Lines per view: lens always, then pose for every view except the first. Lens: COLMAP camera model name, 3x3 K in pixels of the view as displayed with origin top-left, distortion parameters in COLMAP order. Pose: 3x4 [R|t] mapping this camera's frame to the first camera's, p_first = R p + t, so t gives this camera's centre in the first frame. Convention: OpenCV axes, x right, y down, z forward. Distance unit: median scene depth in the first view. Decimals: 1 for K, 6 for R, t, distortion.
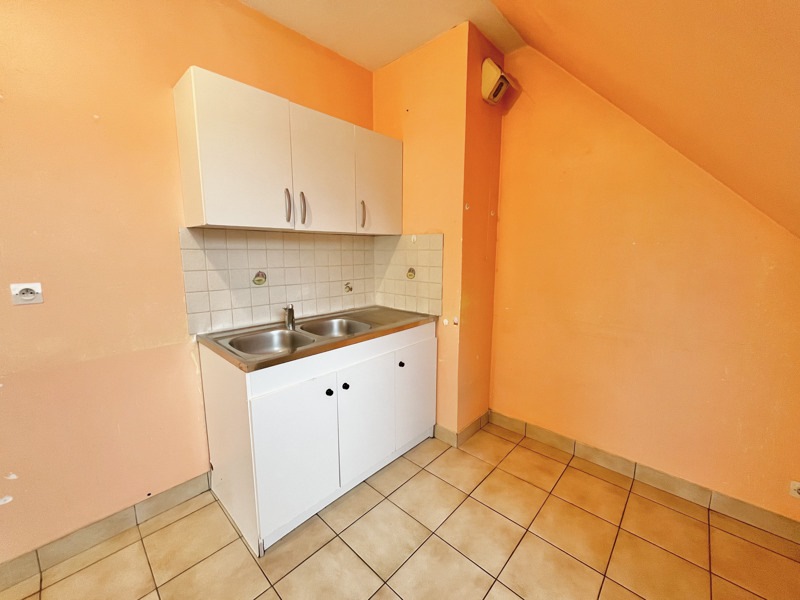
lens RADIAL K [[322.5, 0, 399.9], [0, 322.5, 301.3], [0, 0, 1]] dist [-0.003122, -0.000166]
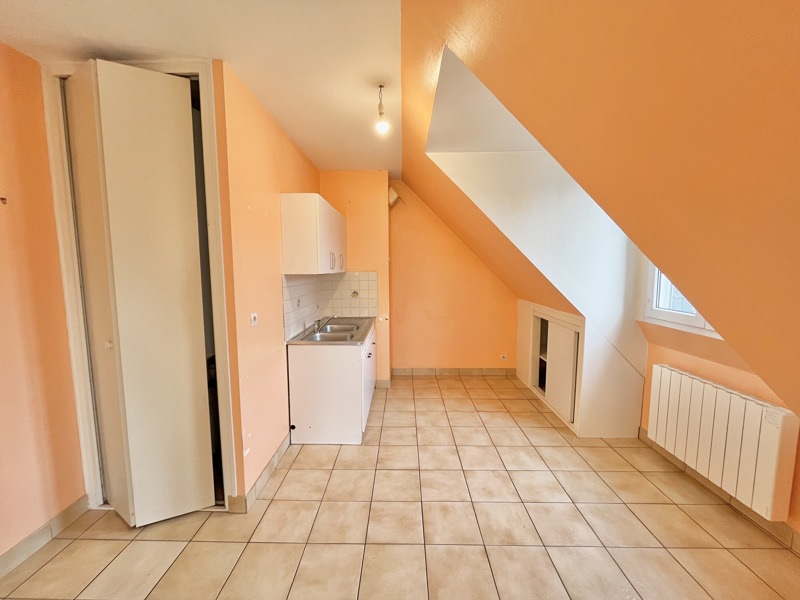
lens RADIAL K [[322.5, 0, 400.0], [0, 322.5, 299.1], [0, 0, 1]] dist [-0.003122, -0.000166]
pose [[0.738182, -0.074561, 0.670468, -1.100058], [0.114876, 0.993251, -0.016021, -0.008732], [-0.664748, 0.088848, 0.741765, -0.490473]]
